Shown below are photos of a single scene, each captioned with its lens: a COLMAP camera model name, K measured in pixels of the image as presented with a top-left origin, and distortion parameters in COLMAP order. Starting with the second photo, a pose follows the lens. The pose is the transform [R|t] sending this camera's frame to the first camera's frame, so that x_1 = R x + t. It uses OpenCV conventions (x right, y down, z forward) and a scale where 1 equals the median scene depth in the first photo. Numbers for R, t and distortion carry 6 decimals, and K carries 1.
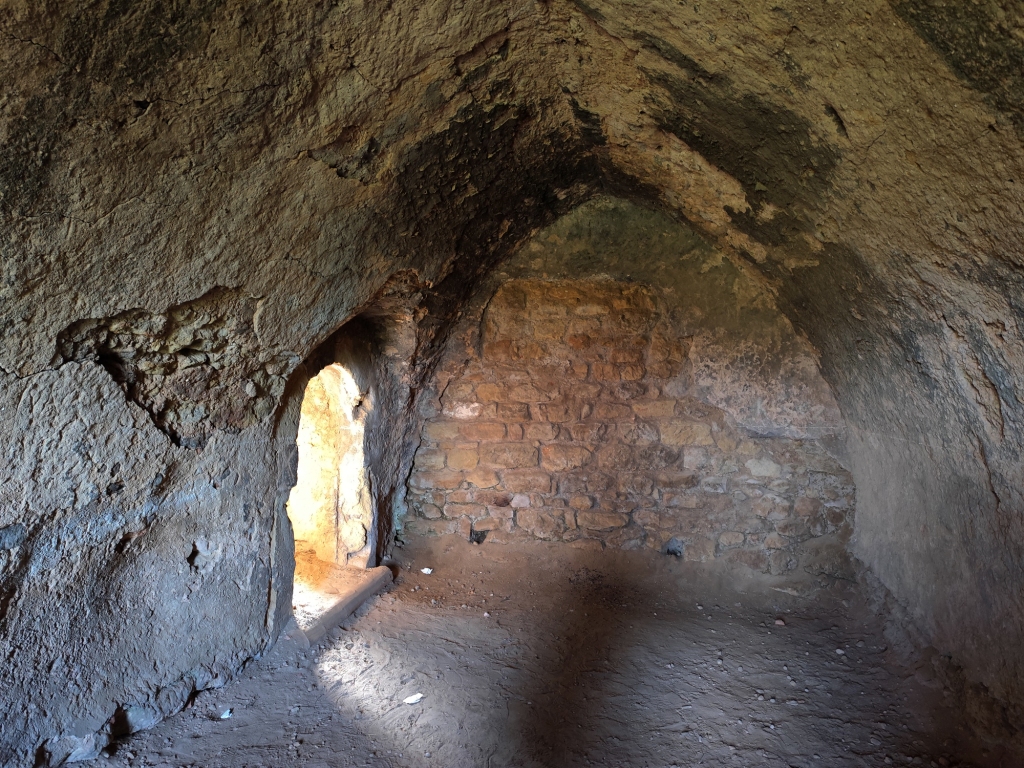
lens RADIAL K [[686.7, 0, 512.0], [0, 686.7, 382.1], [0, 0, 1]] dist [-0.000012, 0.000014]
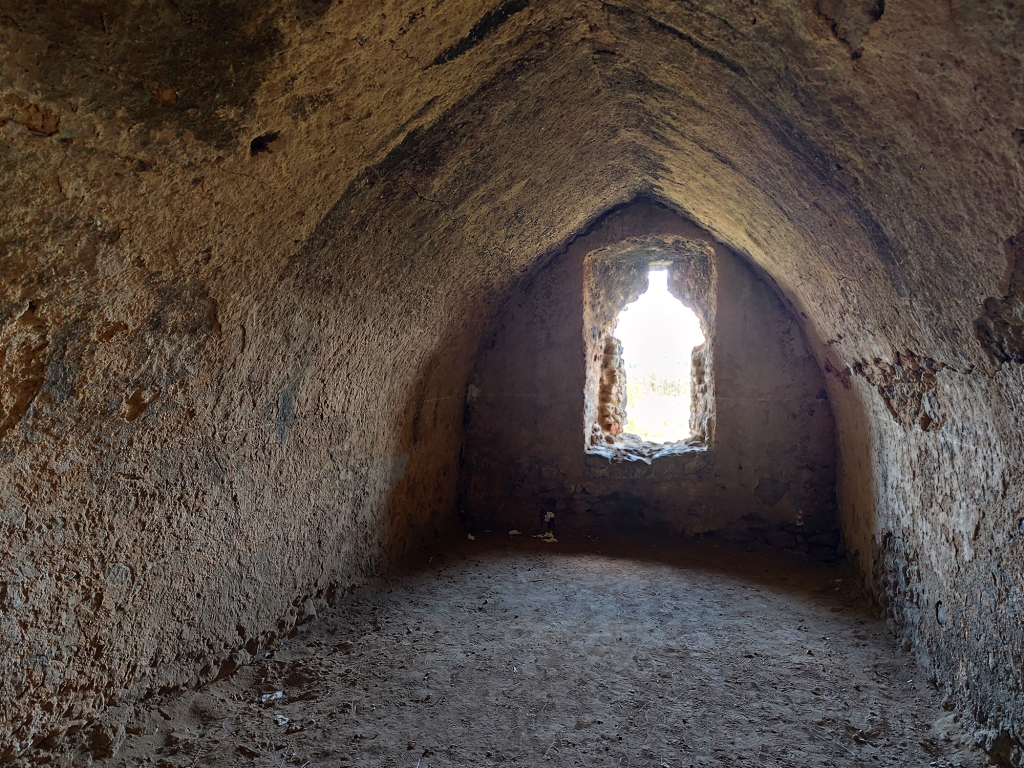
lens RADIAL K [[686.7, 0, 512.1], [0, 686.7, 381.6], [0, 0, 1]] dist [-0.000012, 0.000014]
pose [[-0.998874, -0.005264, 0.047157, 0.020113], [-0.004490, 0.999854, 0.016484, -0.013878], [-0.047237, 0.016254, -0.998751, 2.055017]]
